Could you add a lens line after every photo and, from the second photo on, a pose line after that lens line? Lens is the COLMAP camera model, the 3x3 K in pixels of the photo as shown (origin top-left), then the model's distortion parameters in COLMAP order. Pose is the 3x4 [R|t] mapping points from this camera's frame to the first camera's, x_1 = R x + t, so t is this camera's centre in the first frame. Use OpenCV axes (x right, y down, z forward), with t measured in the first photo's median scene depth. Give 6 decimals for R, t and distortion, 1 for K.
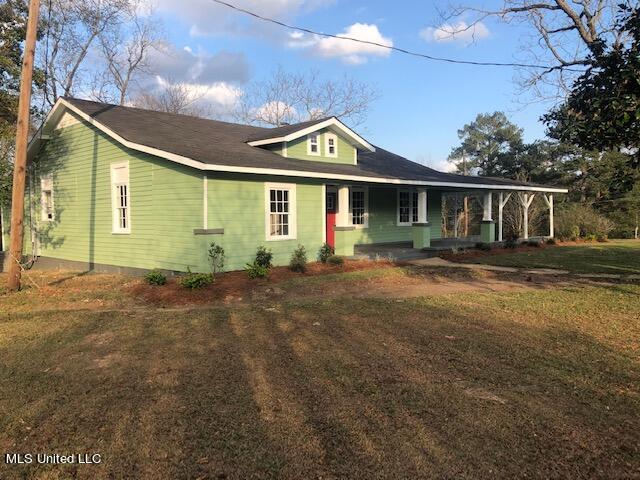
lens RADIAL K [[542.6, 0, 320.0], [0, 542.6, 240.0], [0, 0, 1]] dist [-0.002293, -0.000961]
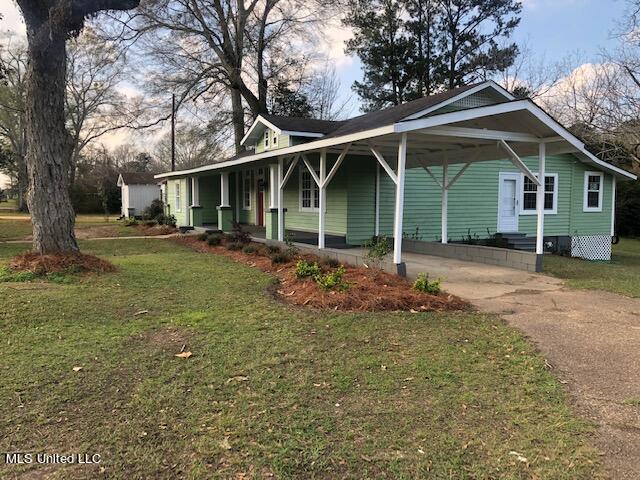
lens RADIAL K [[516.3, 0, 316.7], [0, 516.3, 239.2], [0, 0, 1]] dist [-0.002733, 0.001862]
pose [[-0.317666, 0.081391, -0.944703, 1.054049], [-0.042644, 0.994075, 0.099984, -0.075472], [0.947243, 0.072048, -0.312313, 1.477396]]
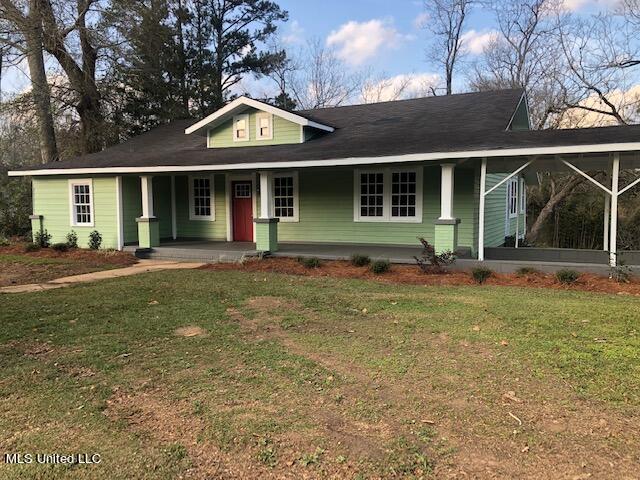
lens RADIAL K [[526.4, 0, 320.0], [0, 526.4, 240.0], [0, 0, 1]] dist [-0.001316, -0.003834]
pose [[0.313034, 0.078193, -0.946518, 0.904862], [-0.041396, 0.996781, 0.068655, -0.053876], [0.948839, 0.017690, 0.315263, 0.846135]]
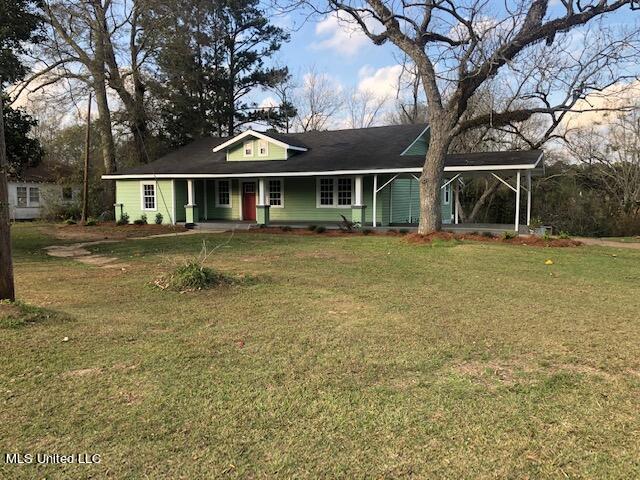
lens RADIAL K [[526.4, 0, 320.0], [0, 526.4, 240.0], [0, 0, 1]] dist [-0.001316, -0.003834]
pose [[0.295577, 0.091260, -0.950950, 1.423455], [-0.045001, 0.995652, 0.081562, -0.056618], [0.954258, 0.018686, 0.298399, 0.763657]]
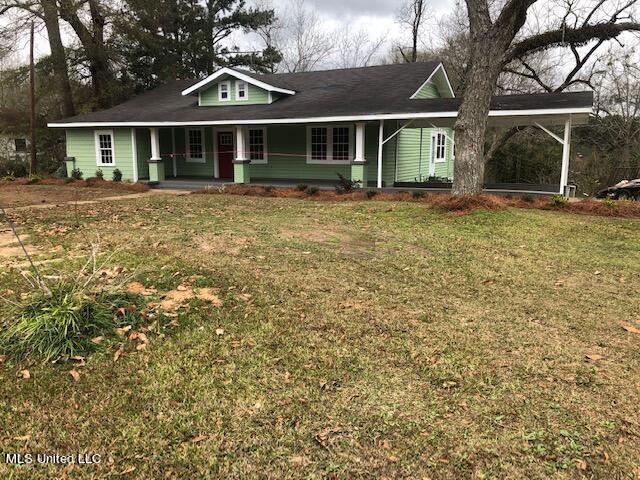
lens RADIAL K [[518.2, 0, 320.0], [0, 518.2, 240.0], [0, 0, 1]] dist [0.001557, 0.006183]
pose [[0.321959, 0.174406, -0.930551, 1.205919], [-0.048686, 0.984635, 0.167698, -0.053960], [0.945501, -0.008688, 0.325503, 0.819101]]
